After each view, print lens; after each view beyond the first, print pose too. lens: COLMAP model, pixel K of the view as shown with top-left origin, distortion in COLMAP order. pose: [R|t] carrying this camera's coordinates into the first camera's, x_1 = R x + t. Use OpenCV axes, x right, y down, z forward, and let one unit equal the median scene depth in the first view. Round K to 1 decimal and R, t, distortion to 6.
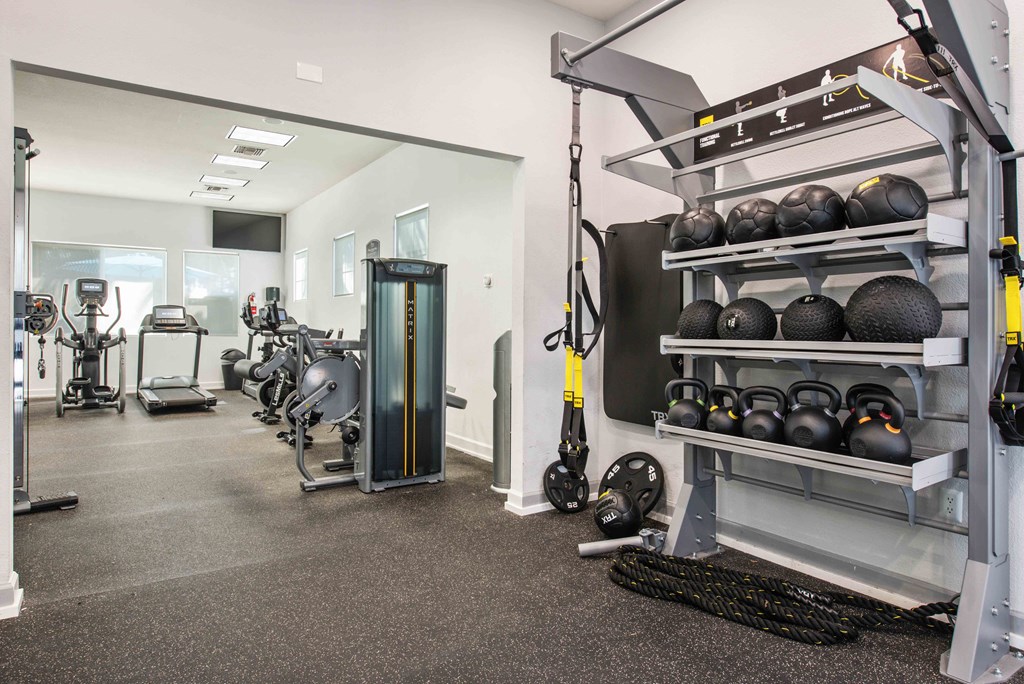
lens RADIAL K [[631.1, 0, 511.1], [0, 631.1, 325.1], [0, 0, 1]] dist [0.031307, -0.000154]
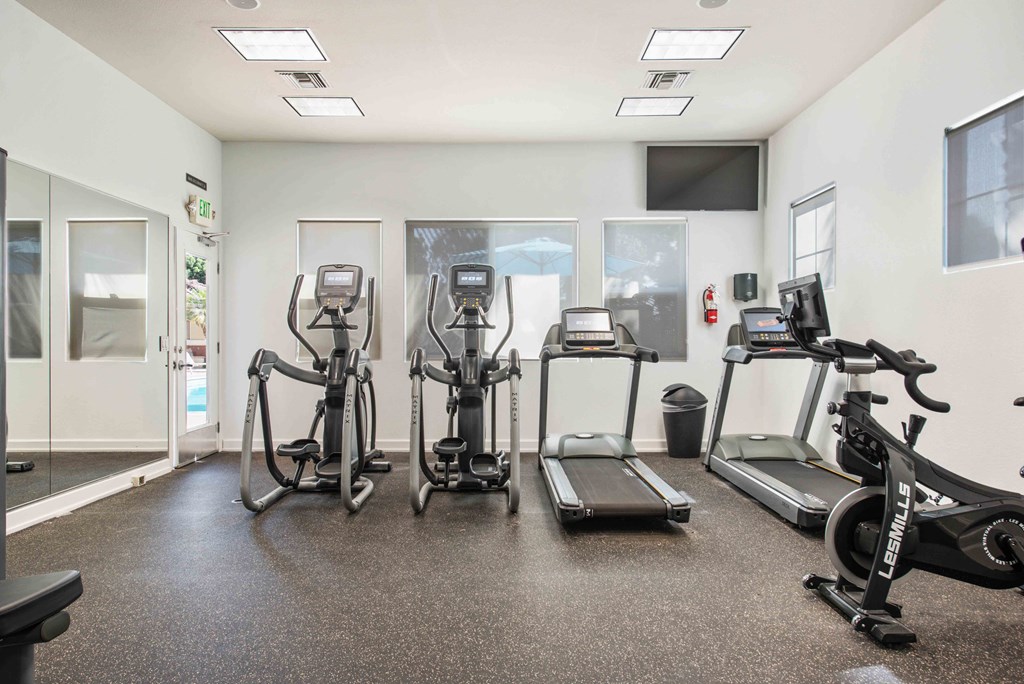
lens RADIAL K [[511.3, 0, 512.0], [0, 511.3, 342.0], [0, 0, 1]] dist [0.000941, 0.000082]
pose [[0.835764, -0.008098, -0.549028, -0.370208], [0.007446, 0.999966, -0.003414, -0.000130], [0.549038, -0.001235, 0.835797, 0.631610]]
